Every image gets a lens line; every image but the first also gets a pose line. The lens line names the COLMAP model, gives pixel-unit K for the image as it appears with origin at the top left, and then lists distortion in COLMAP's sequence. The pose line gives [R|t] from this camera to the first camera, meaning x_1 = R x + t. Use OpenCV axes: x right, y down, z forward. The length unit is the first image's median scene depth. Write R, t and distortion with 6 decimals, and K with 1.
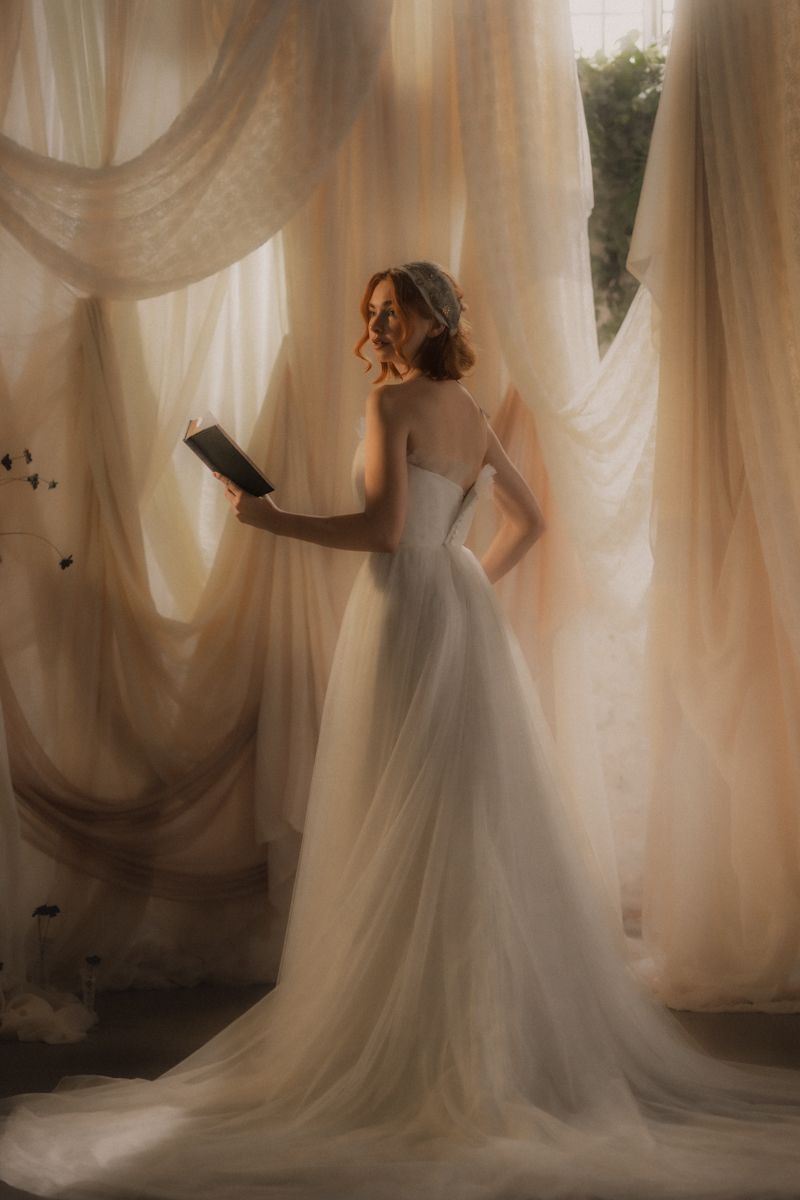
lens RADIAL K [[2577.1, 0, 400.0], [0, 2577.1, 600.0], [0, 0, 1]] dist [-0.000098, -0.023290]
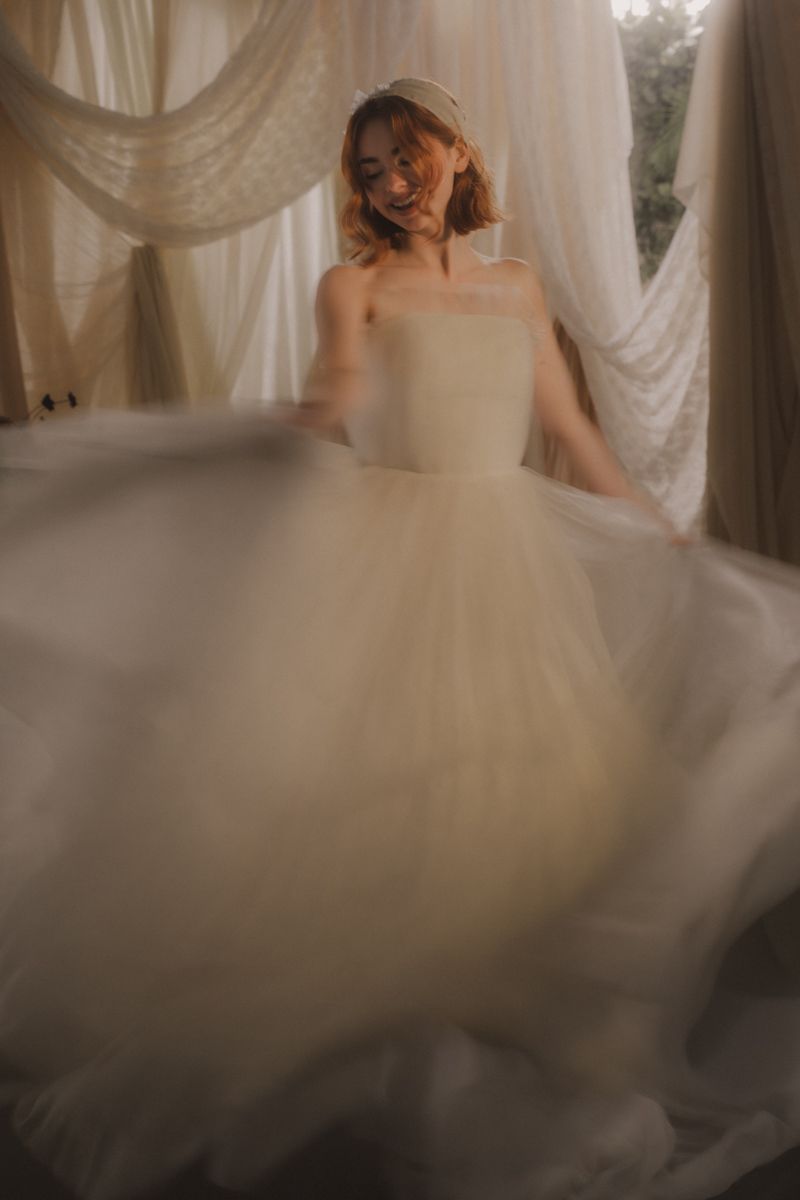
lens RADIAL K [[1770.2, 0, 400.0], [0, 1770.2, 600.0], [0, 0, 1]] dist [-0.006744, 0.152067]
pose [[0.999126, -0.024277, -0.034020, 0.001887], [0.025872, 0.998548, 0.047241, -0.007089], [0.032824, -0.048080, 0.998304, 0.291743]]
